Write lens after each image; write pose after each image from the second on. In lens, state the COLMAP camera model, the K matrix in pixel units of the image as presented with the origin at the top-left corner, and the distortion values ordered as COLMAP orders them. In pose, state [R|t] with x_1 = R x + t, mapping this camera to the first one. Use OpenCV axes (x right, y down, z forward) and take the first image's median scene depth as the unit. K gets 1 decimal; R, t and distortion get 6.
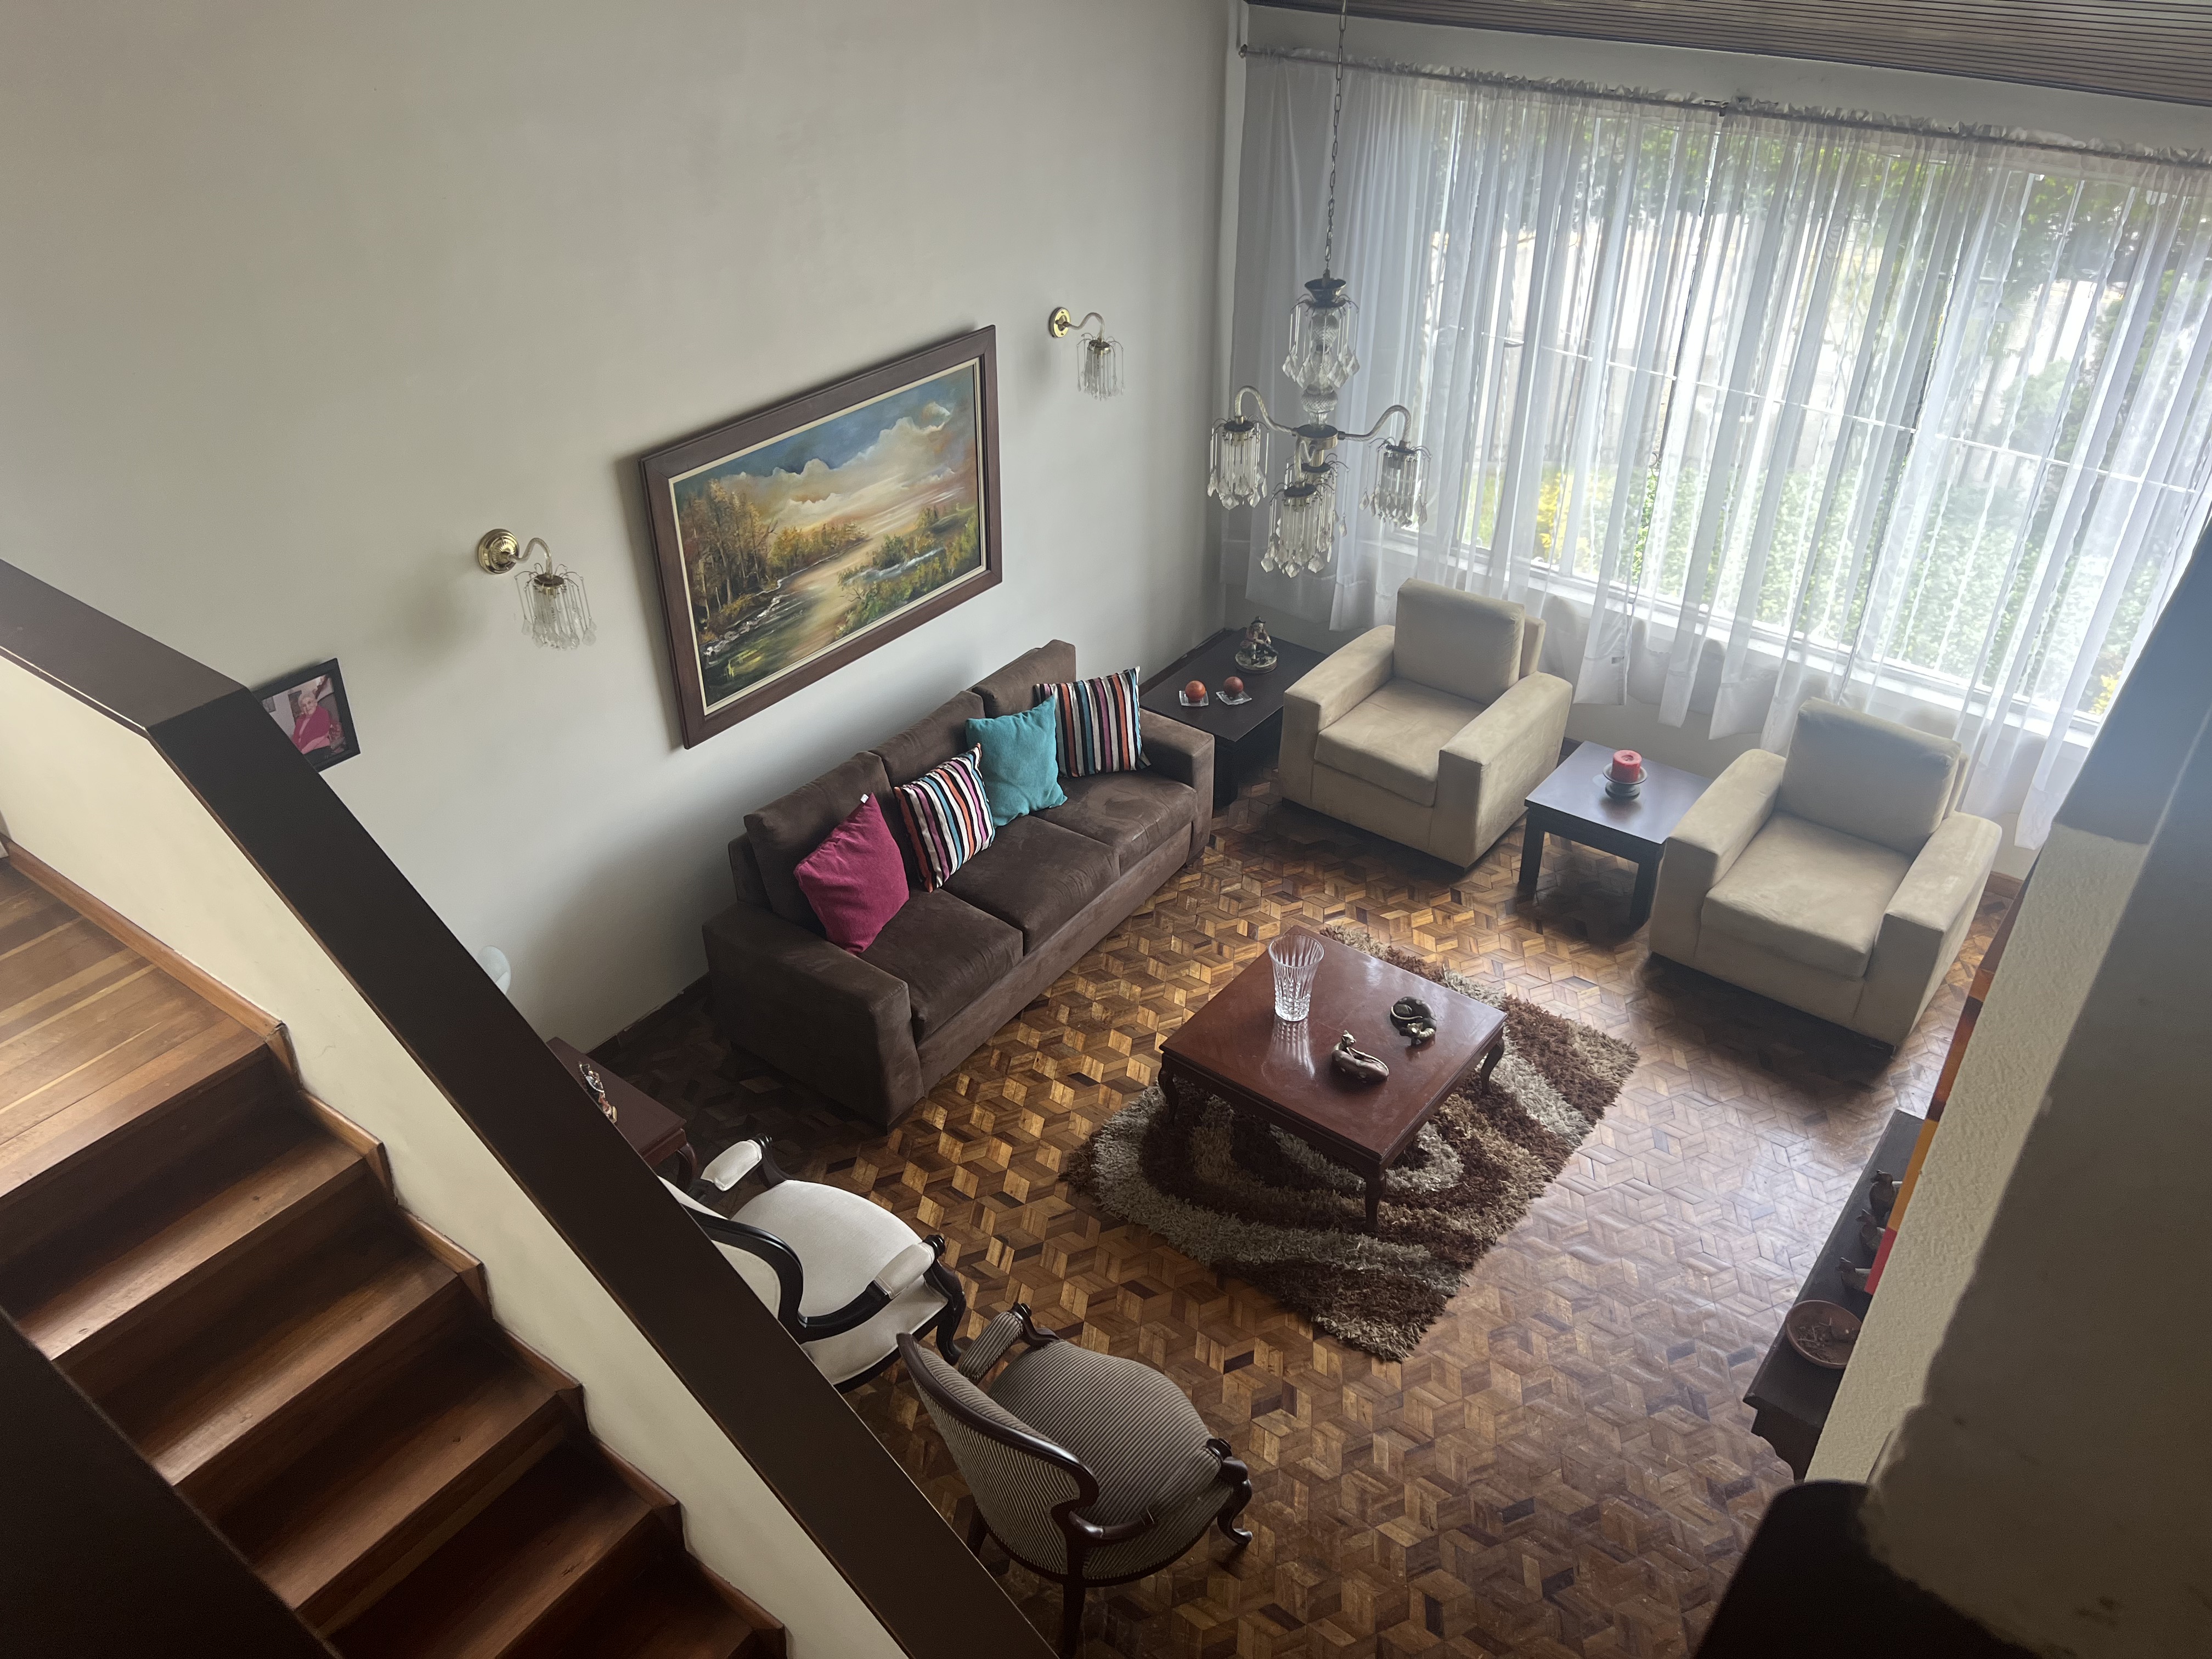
lens RADIAL K [[1654.3, 0, 1106.0], [0, 1654.3, 829.5], [0, 0, 1]] dist [0.116681, -0.170097]
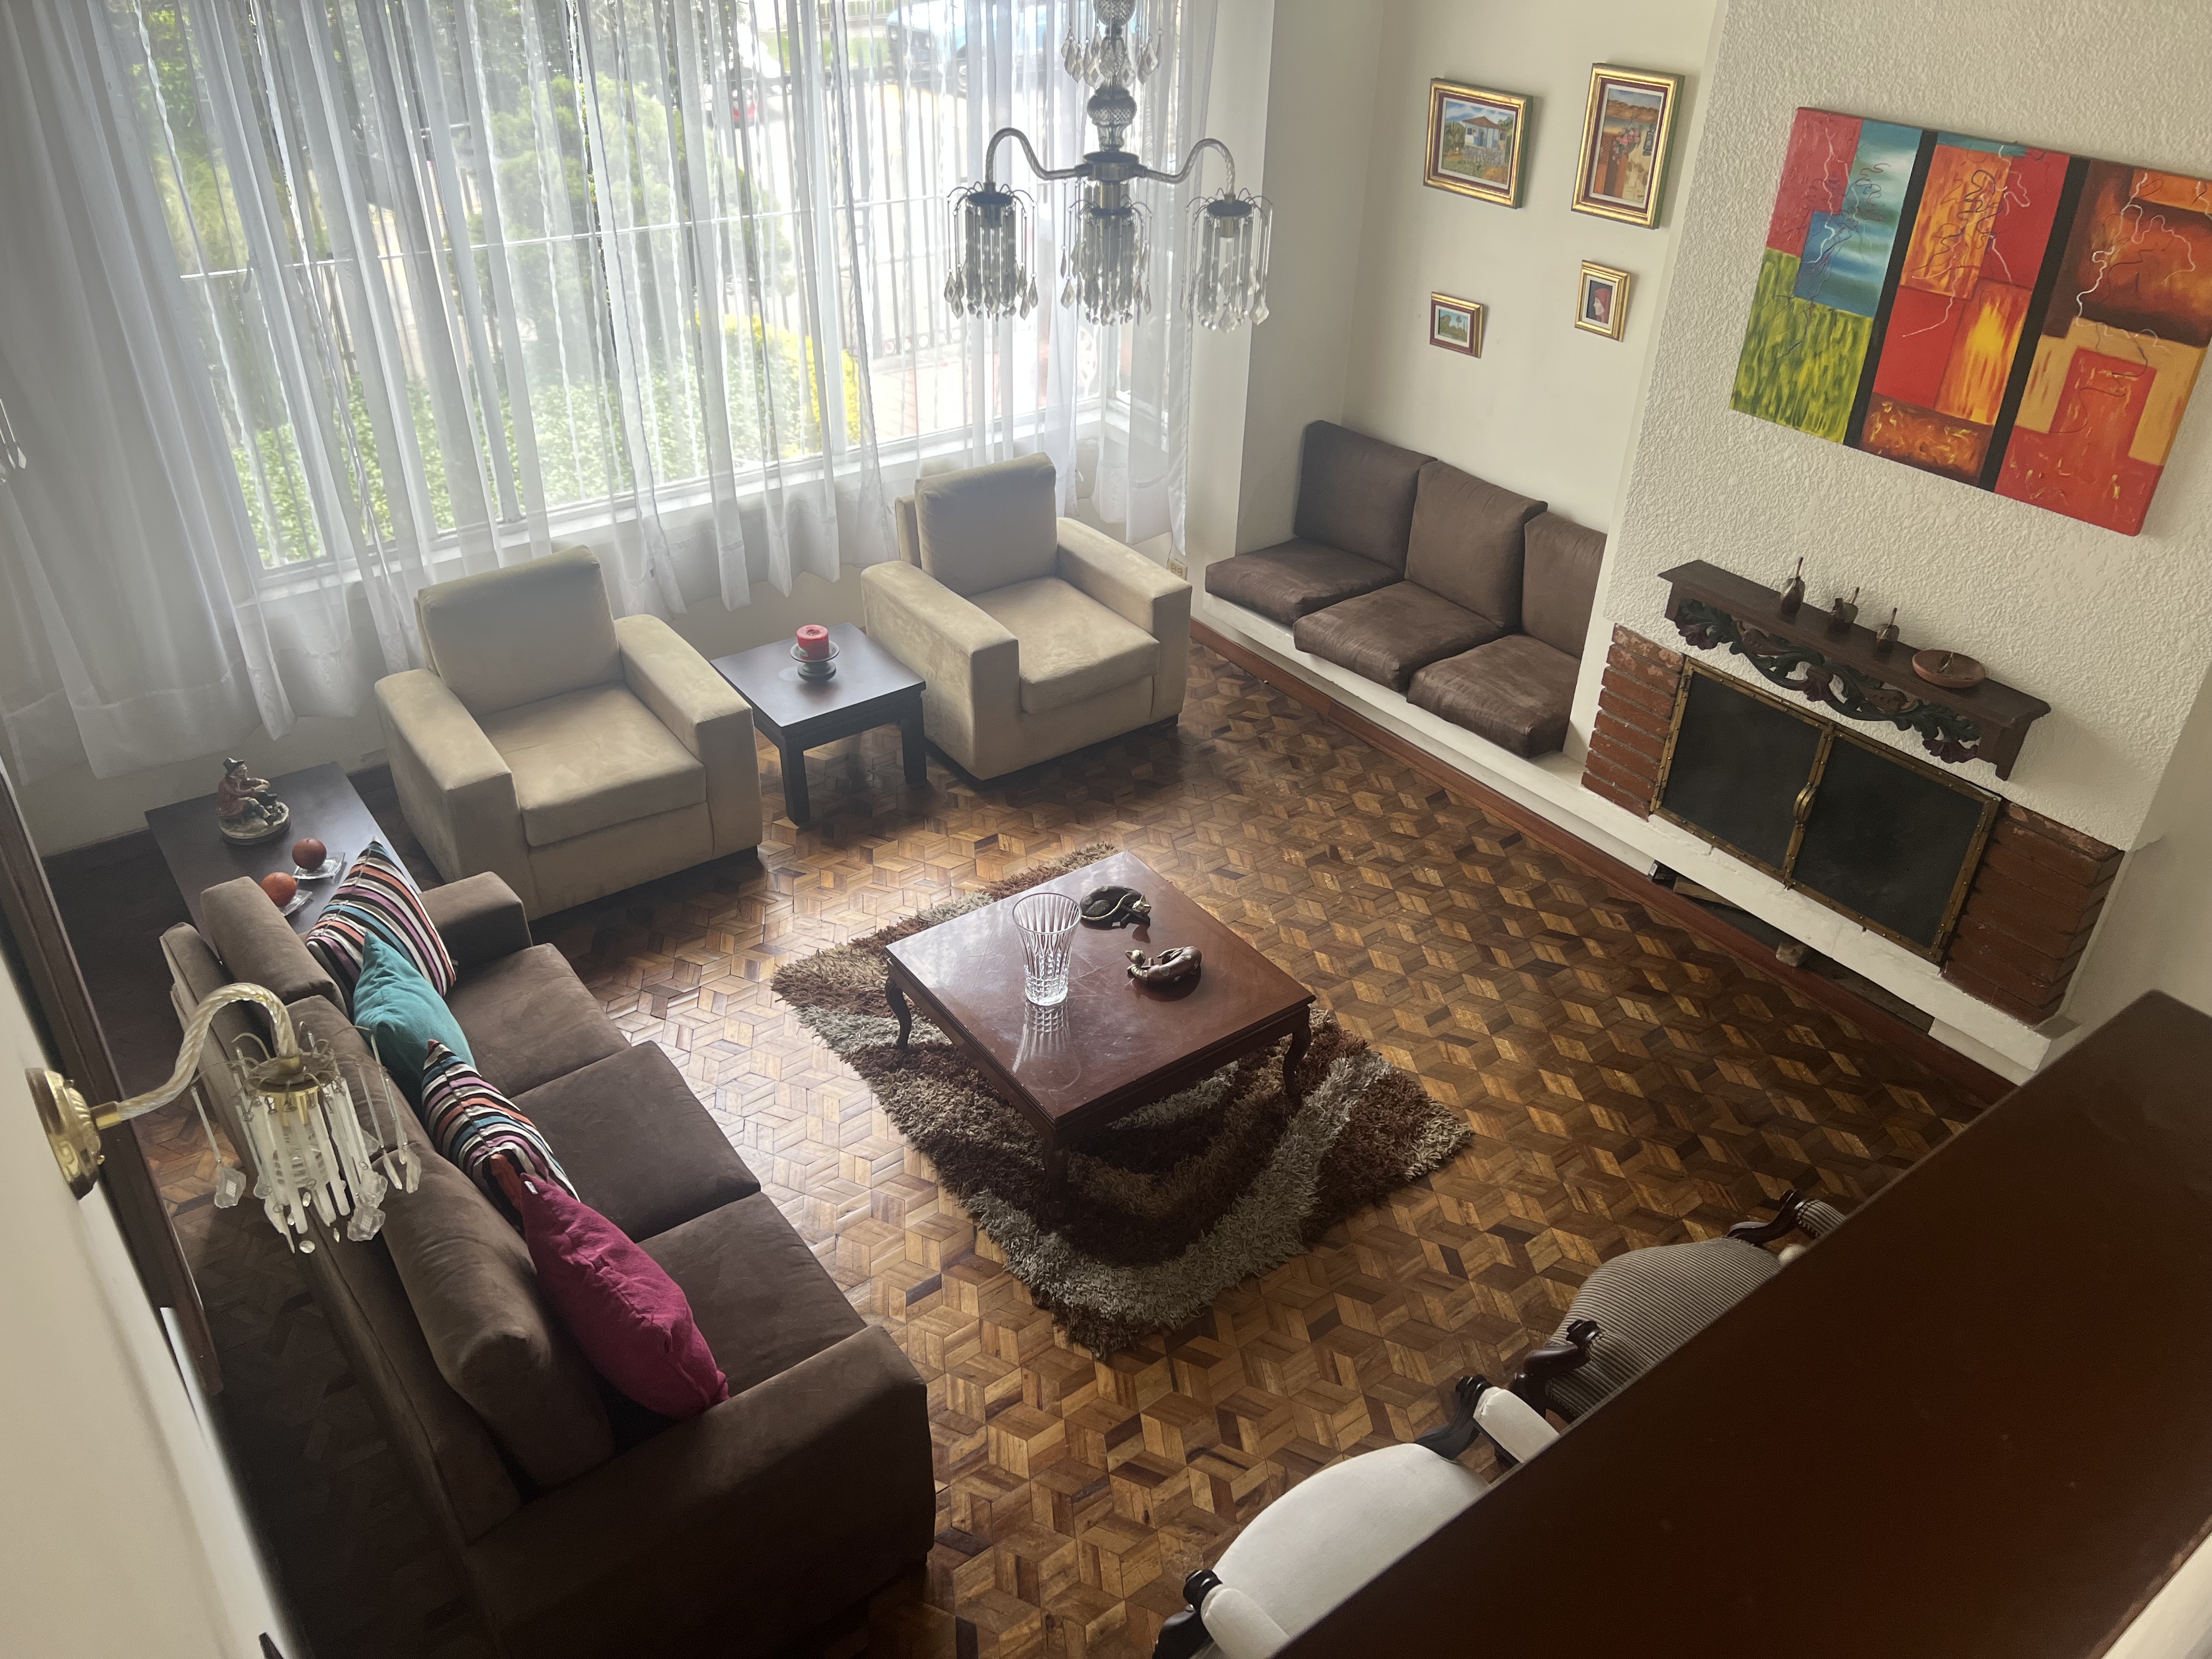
lens RADIAL K [[1658.5, 0, 1108.6], [0, 1658.5, 813.5], [0, 0, 1]] dist [0.063138, -0.075800]
pose [[0.277941, -0.501670, 0.819192, -0.438451], [0.522664, 0.794489, 0.309209, -0.168744], [-0.805960, 0.342221, 0.483026, 0.534796]]
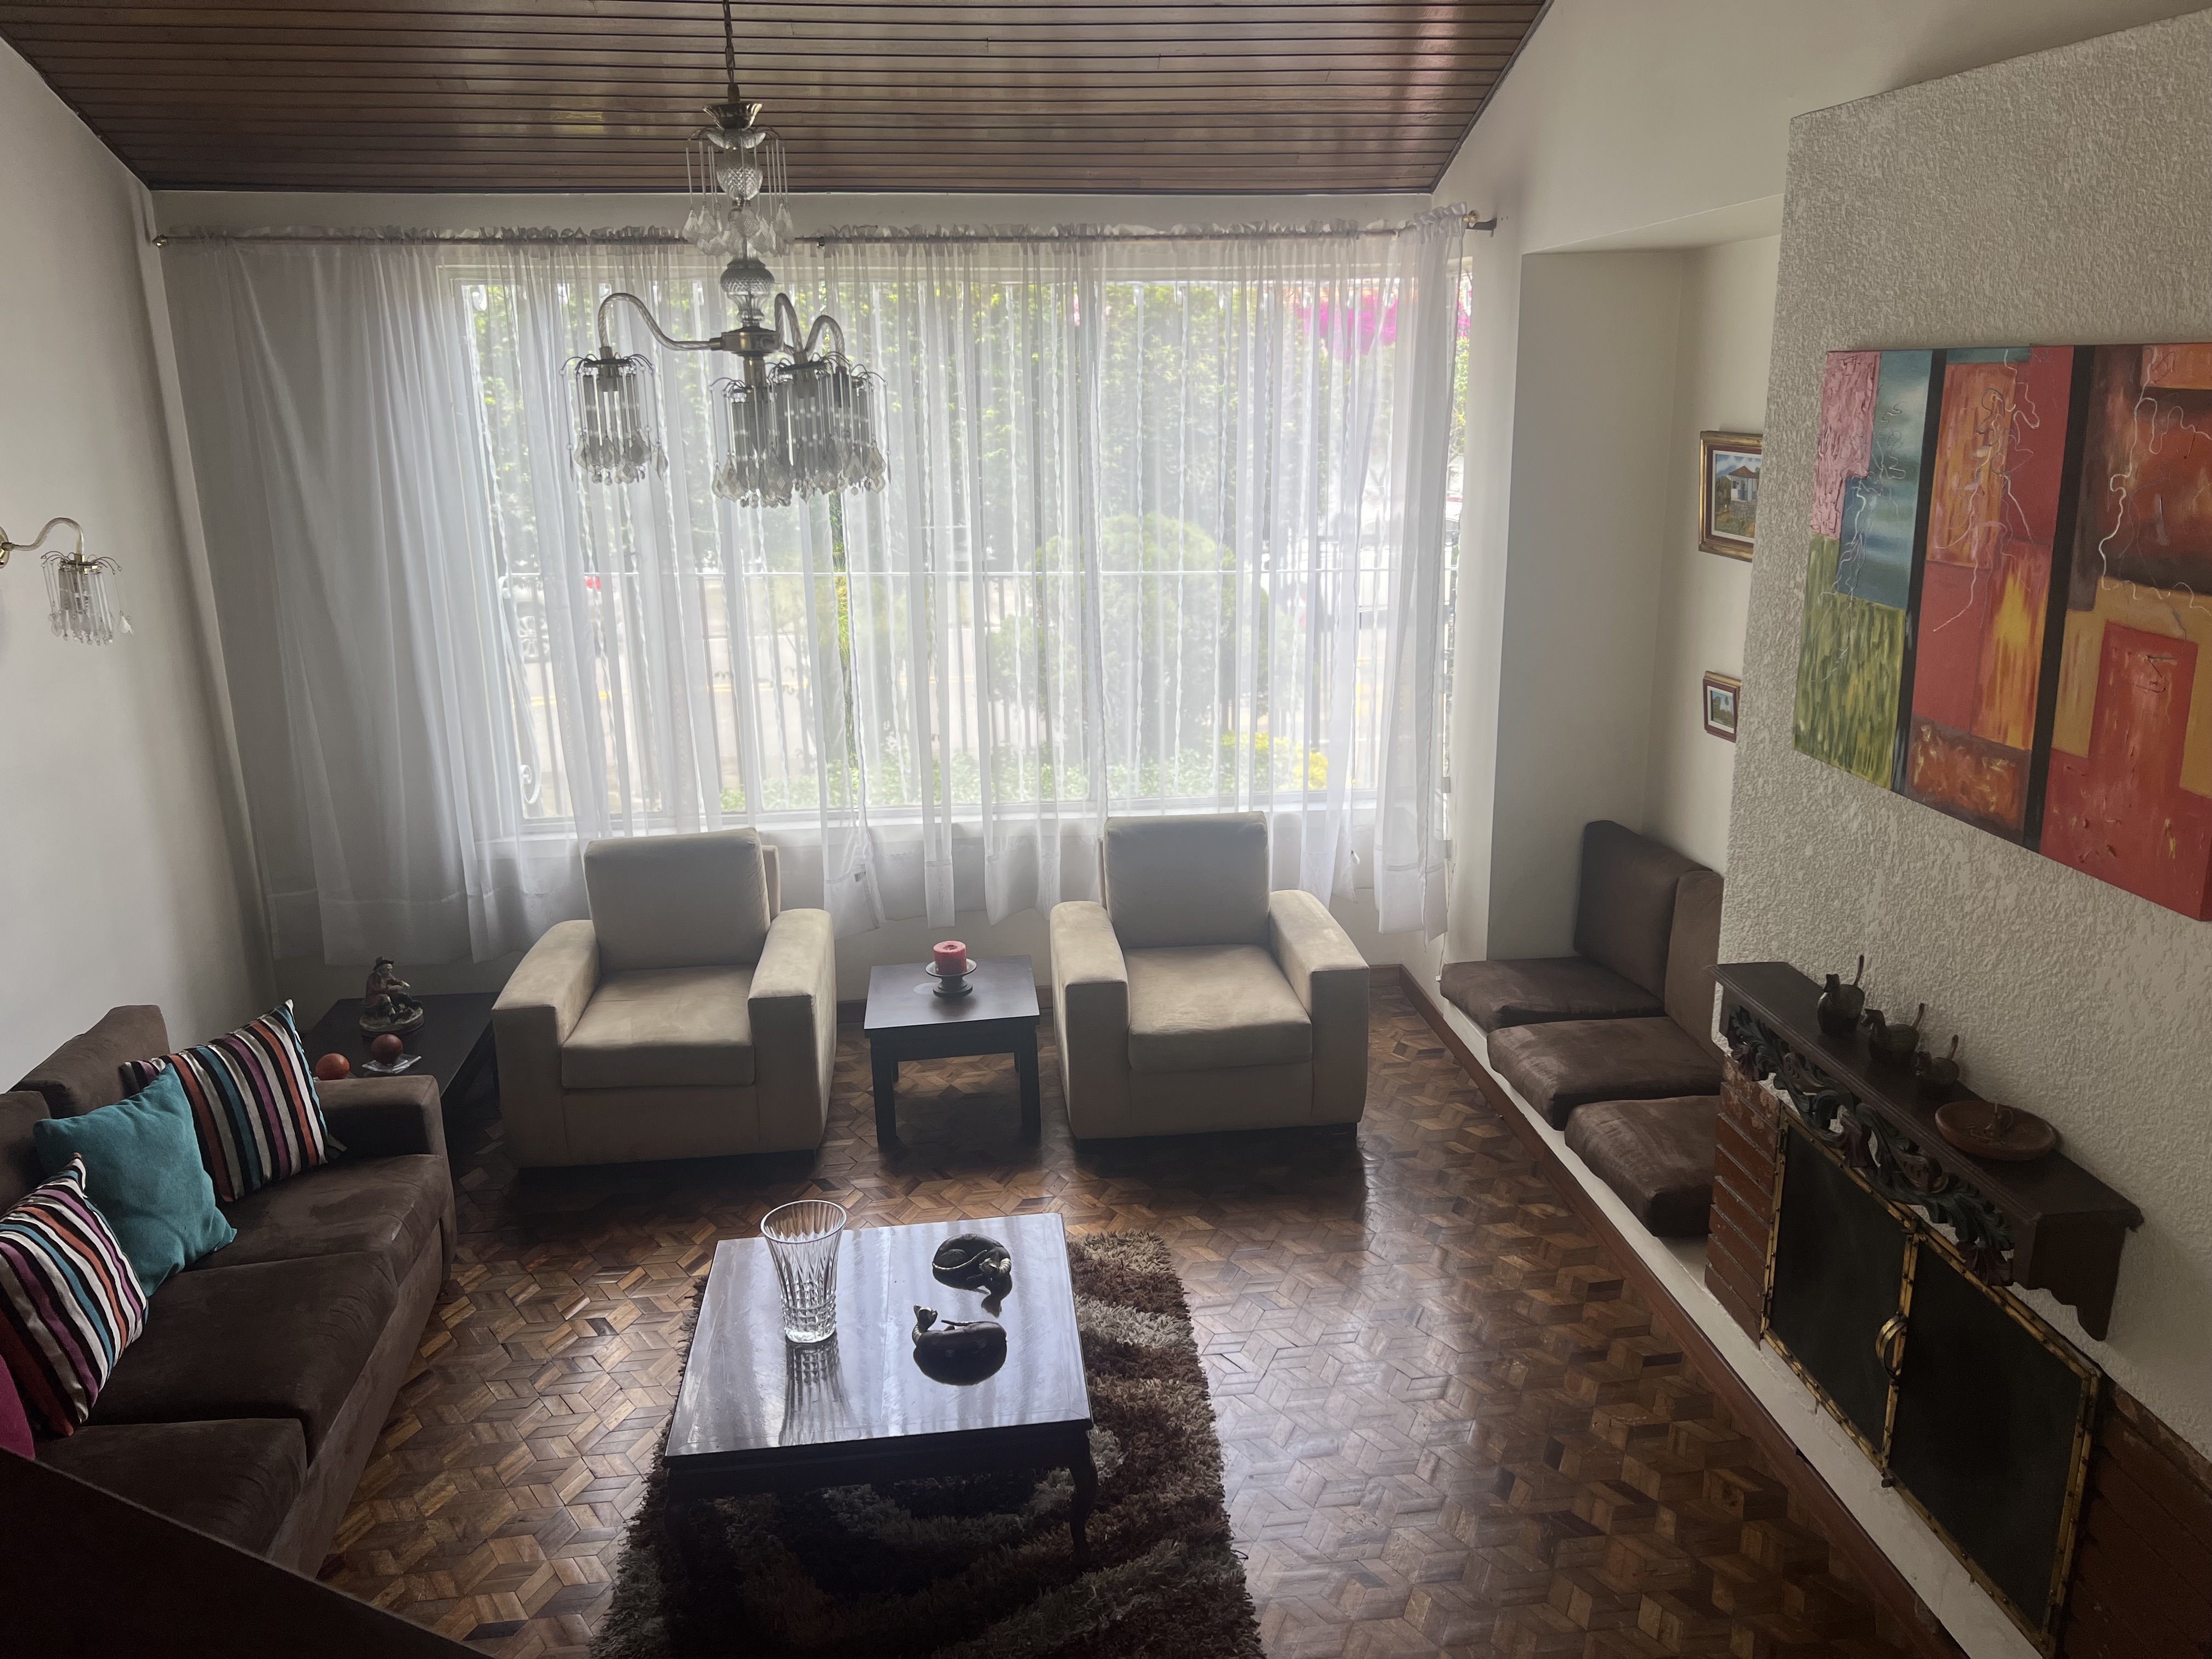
lens RADIAL K [[1657.2, 0, 1134.1], [0, 1657.2, 802.7], [0, 0, 1]] dist [0.045769, -0.053010]
pose [[0.711226, -0.178923, 0.679811, -0.187947], [0.400326, 0.898022, -0.182470, 0.087728], [-0.577838, 0.401923, 0.710325, 0.359225]]
